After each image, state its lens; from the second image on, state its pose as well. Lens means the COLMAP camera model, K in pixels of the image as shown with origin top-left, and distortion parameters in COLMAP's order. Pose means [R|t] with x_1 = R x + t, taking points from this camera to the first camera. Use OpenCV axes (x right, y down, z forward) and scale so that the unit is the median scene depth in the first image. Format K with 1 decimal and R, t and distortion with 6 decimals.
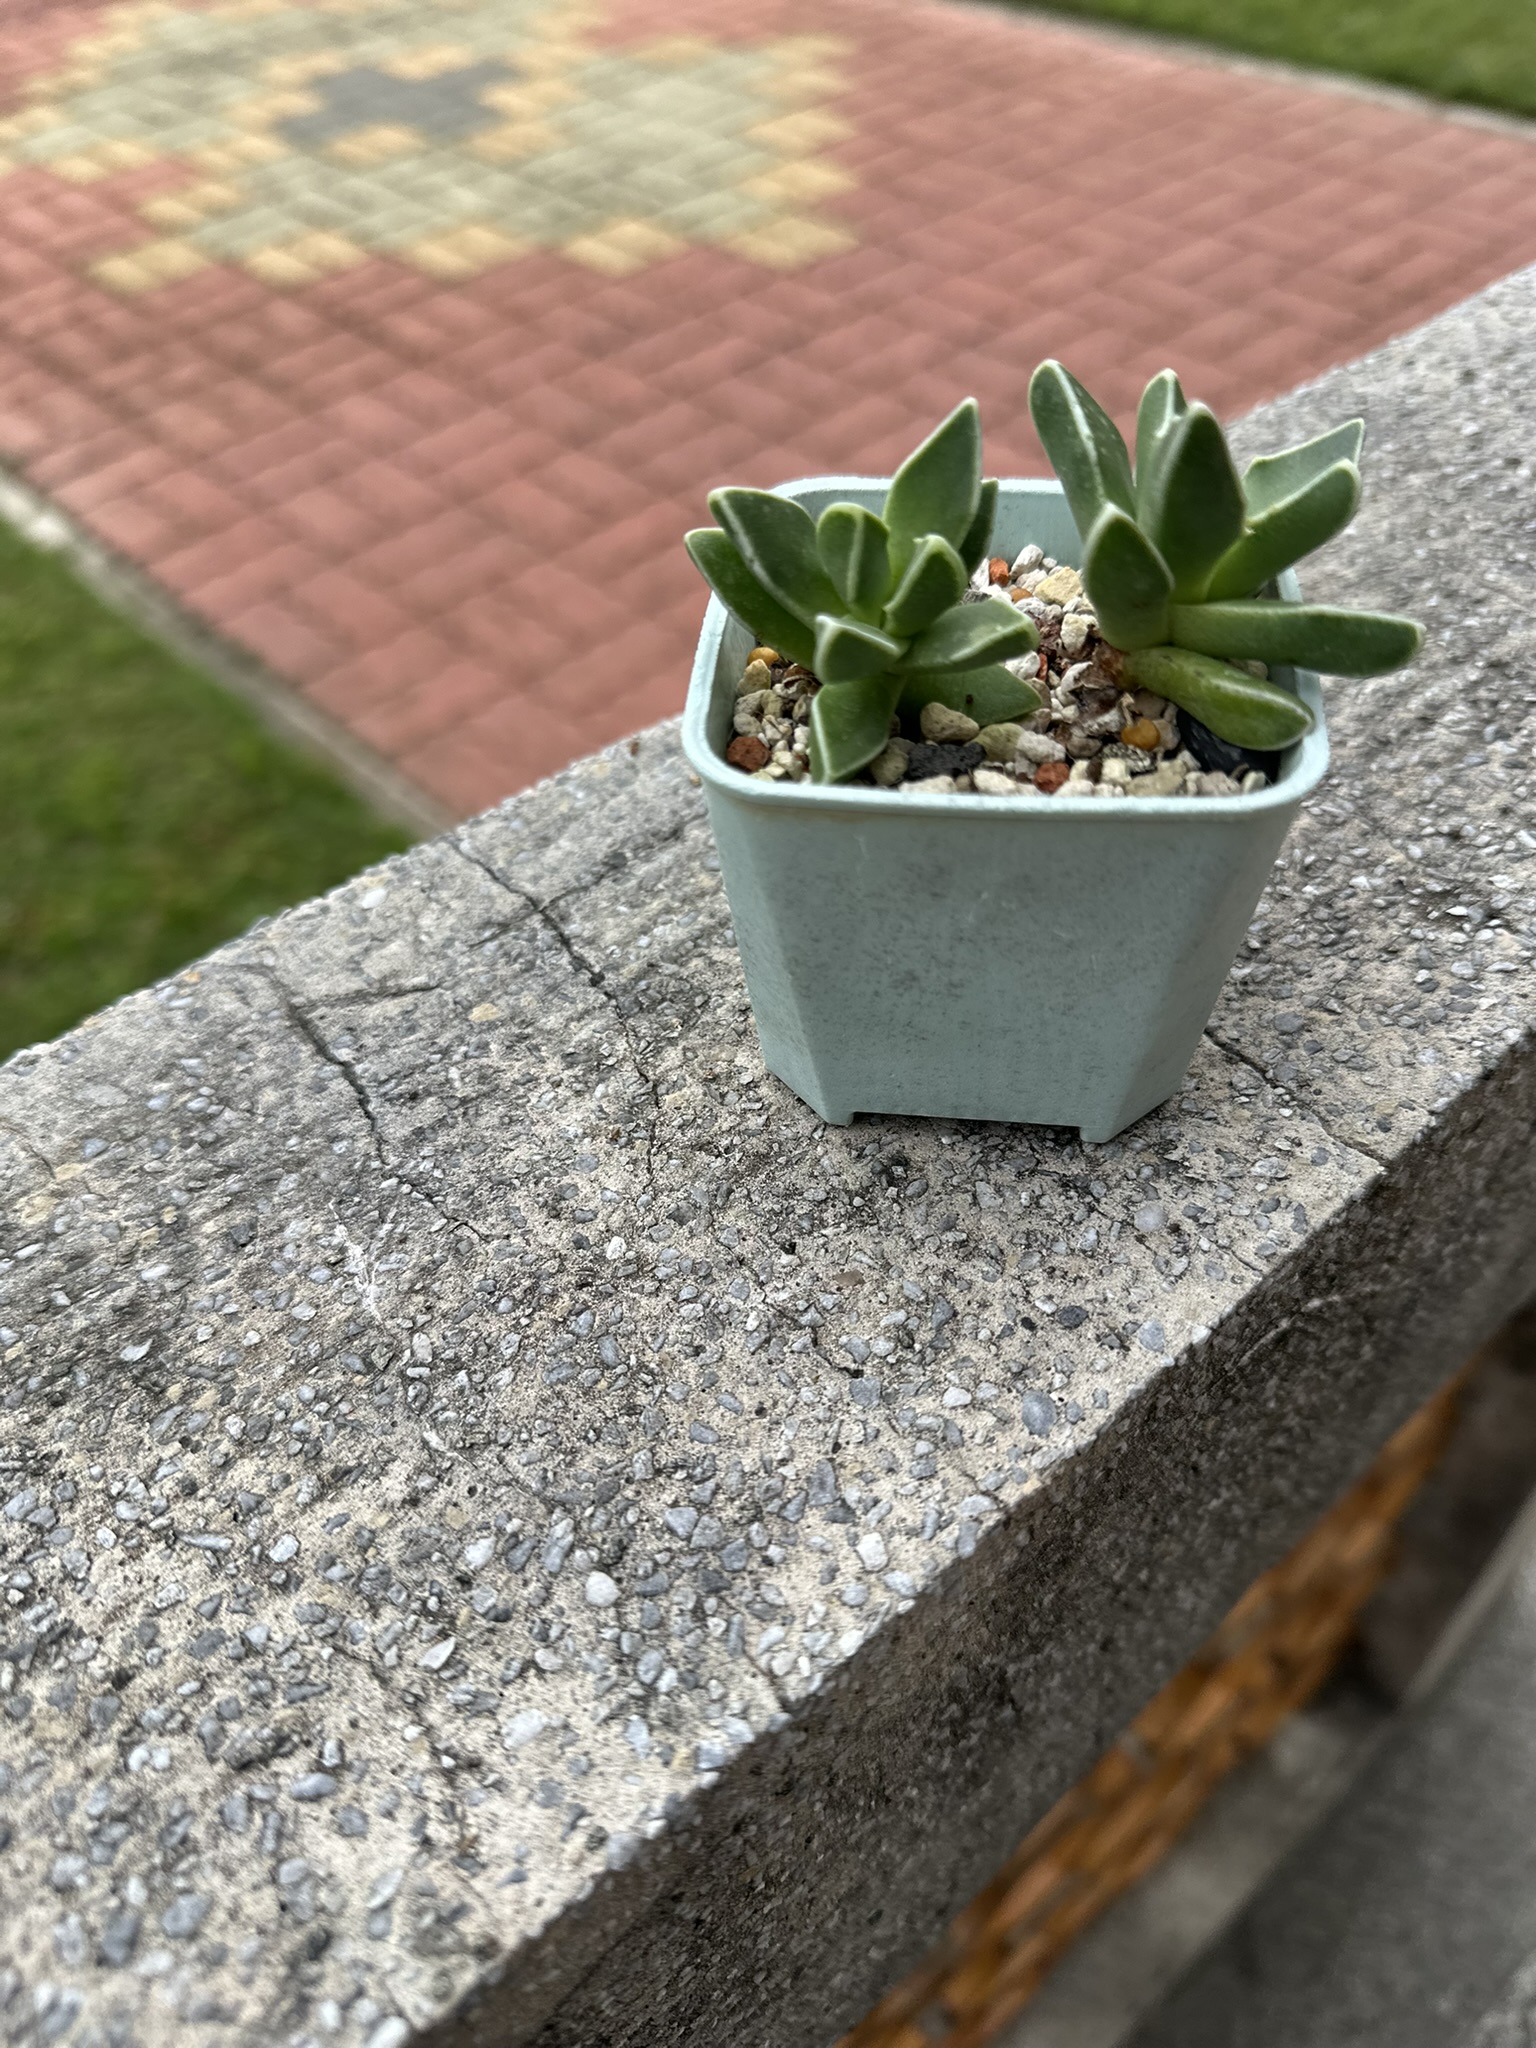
lens RADIAL K [[1452.1, 0, 768.0], [0, 1452.1, 1024.0], [0, 0, 1]] dist [0.048365, -0.068379]
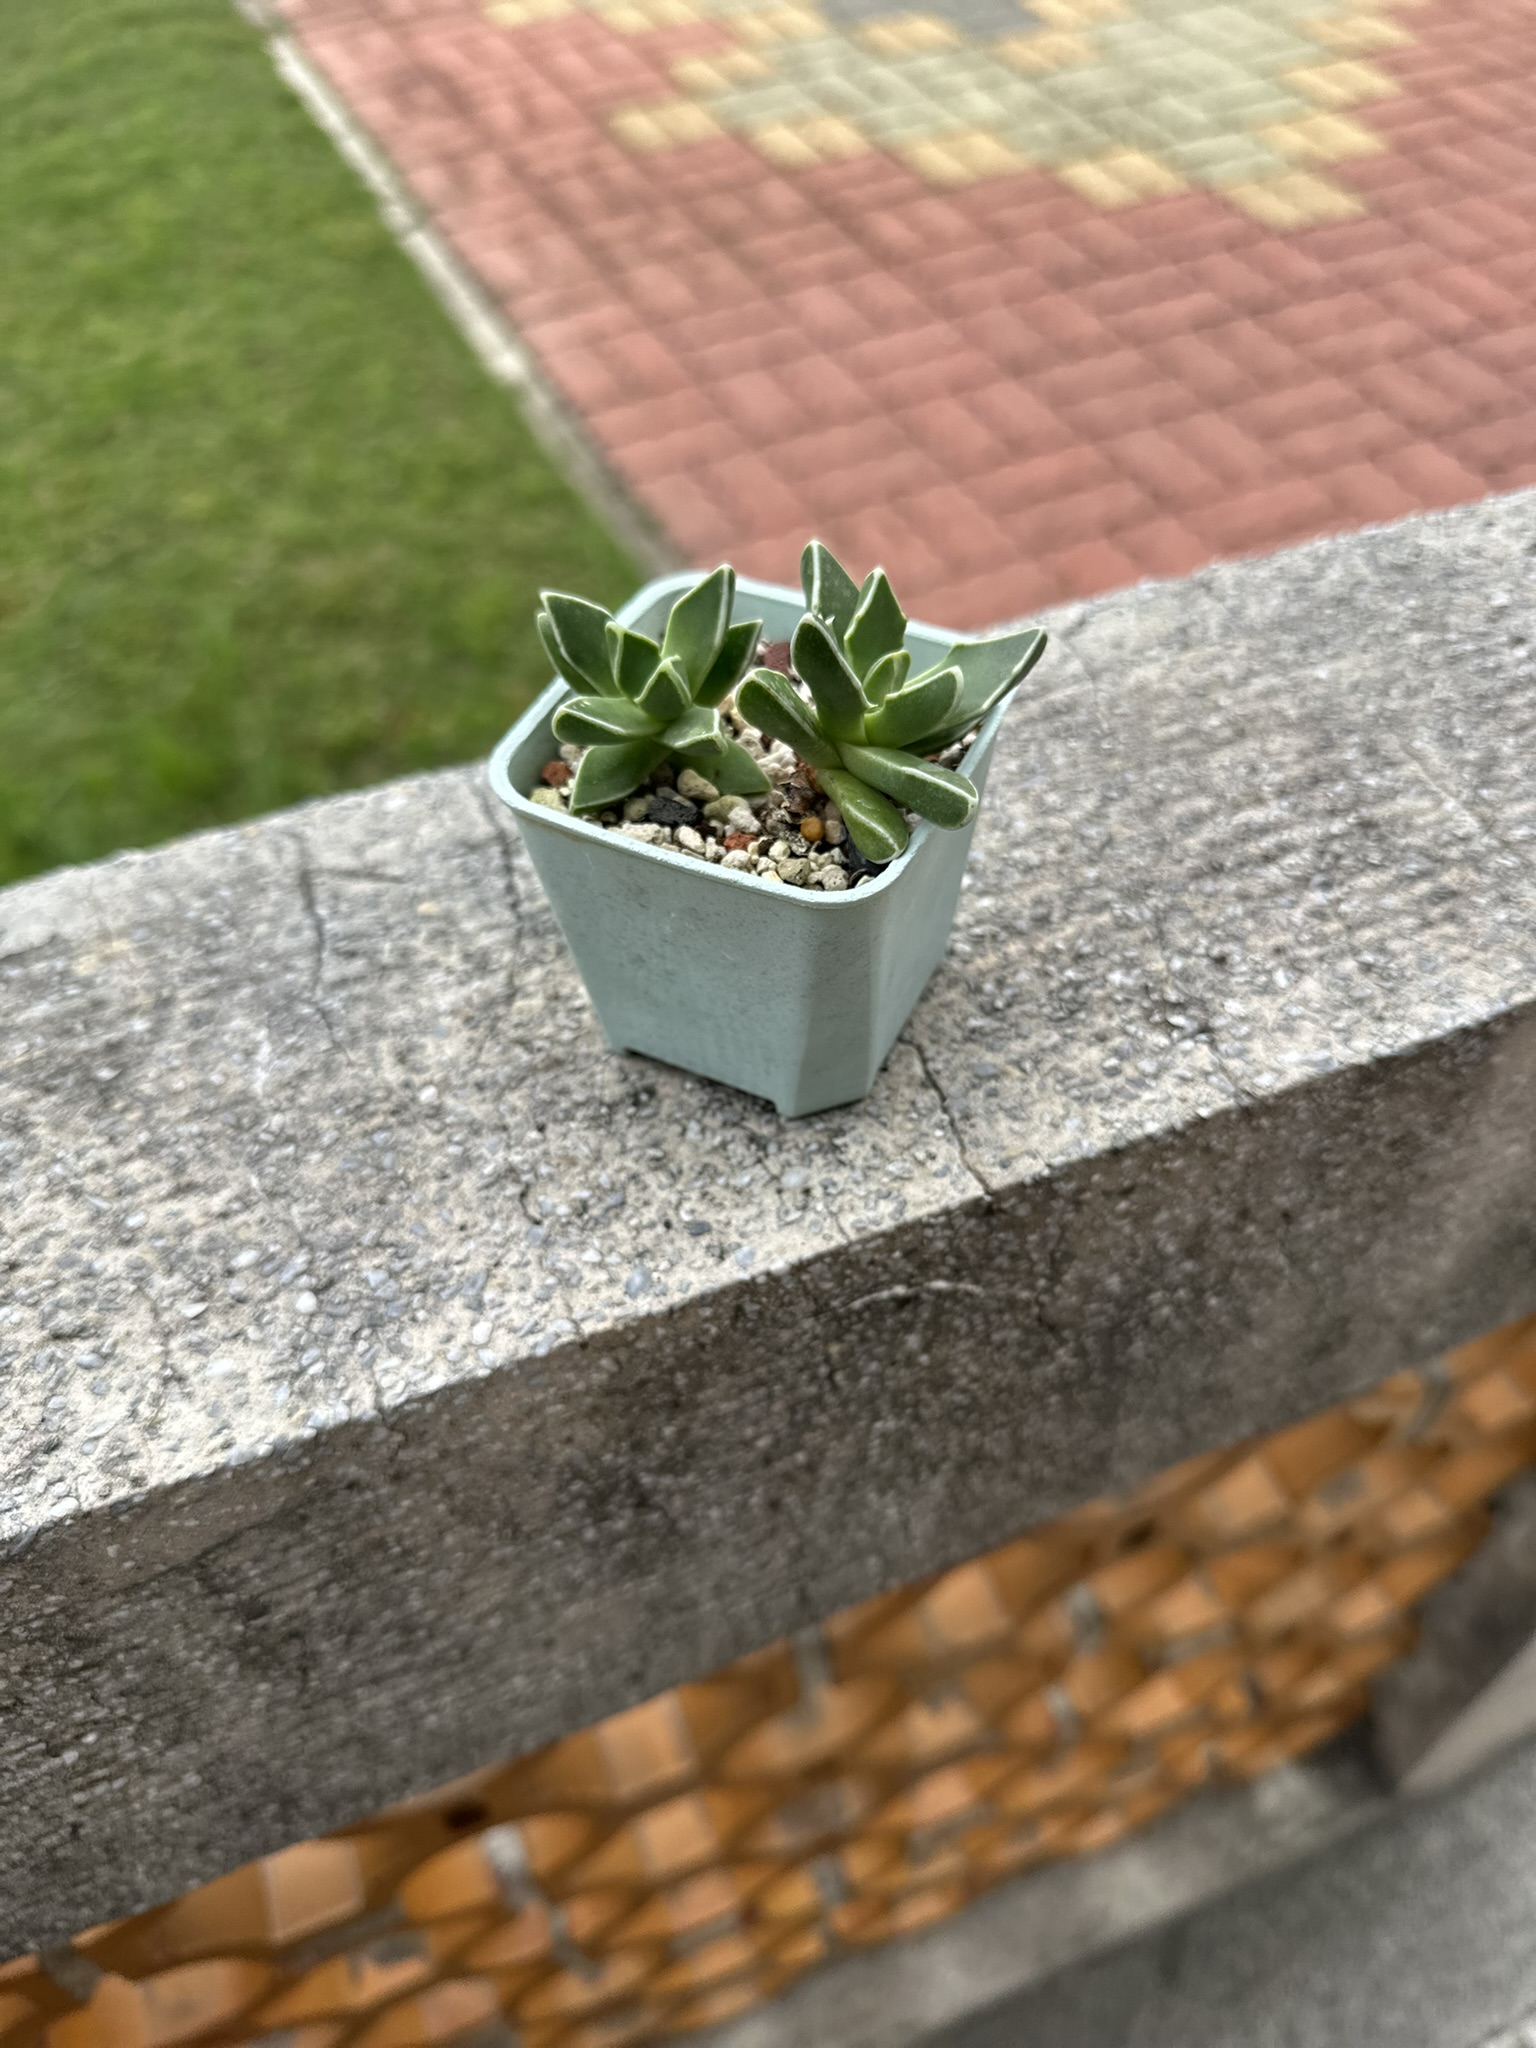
lens RADIAL K [[1418.9, 0, 768.0], [0, 1418.9, 1024.0], [0, 0, 1]] dist [0.059257, -0.058336]
pose [[0.948820, 0.257587, -0.182727, 0.441043], [-0.247173, 0.965823, 0.078046, -0.099826], [0.196585, -0.028886, 0.980061, -0.276624]]
